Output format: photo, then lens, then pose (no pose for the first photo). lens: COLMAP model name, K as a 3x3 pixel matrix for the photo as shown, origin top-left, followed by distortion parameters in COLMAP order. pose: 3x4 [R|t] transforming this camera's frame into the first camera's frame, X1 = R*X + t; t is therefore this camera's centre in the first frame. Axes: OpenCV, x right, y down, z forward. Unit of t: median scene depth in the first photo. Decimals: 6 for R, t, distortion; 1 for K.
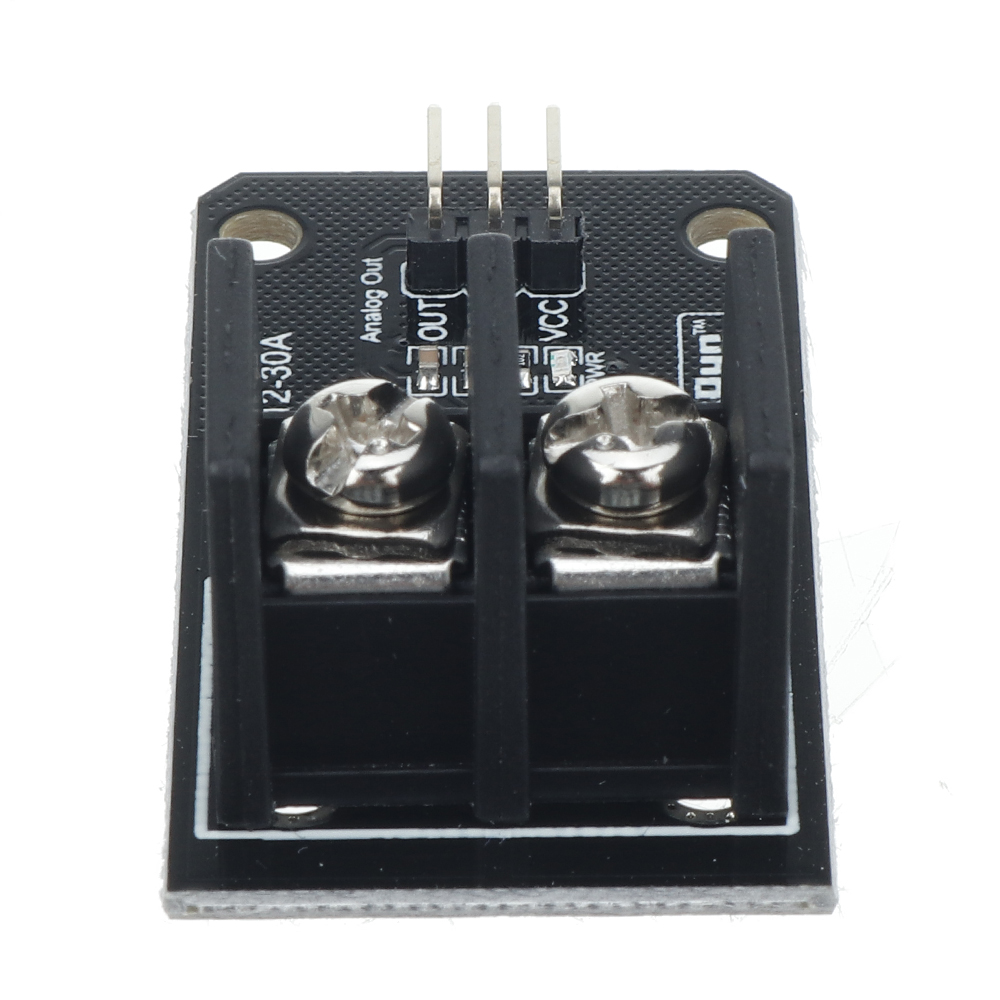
lens RADIAL K [[7455.1, 0, 500.0], [0, 7455.1, 500.0], [0, 0, 1]] dist [0.505887, -11.726315]
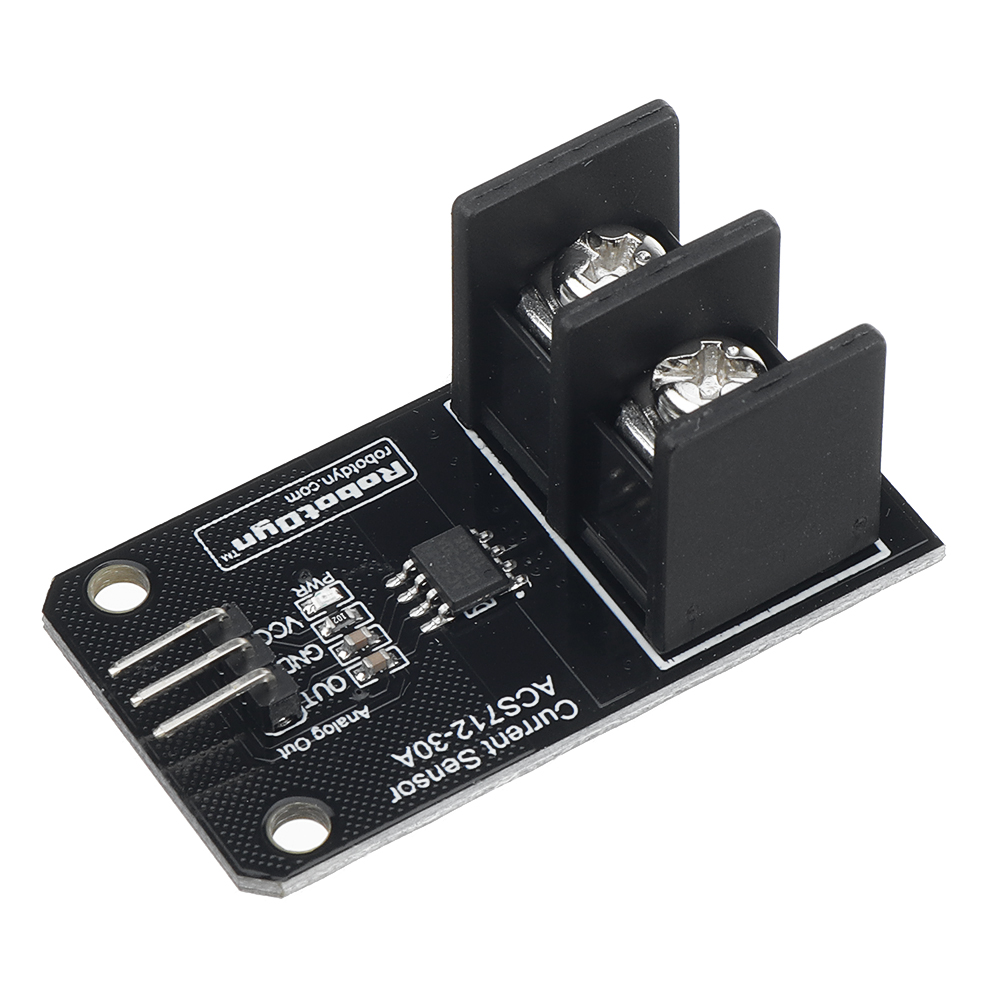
lens RADIAL K [[5908.3, 0, 500.0], [0, 5908.3, 500.0], [0, 0, 1]] dist [-0.000305, 6.093379]
pose [[-0.527128, -0.648103, 0.549635, -0.584388], [0.556251, 0.225817, 0.799745, -0.859298], [-0.642434, 0.727303, 0.241474, 0.703254]]
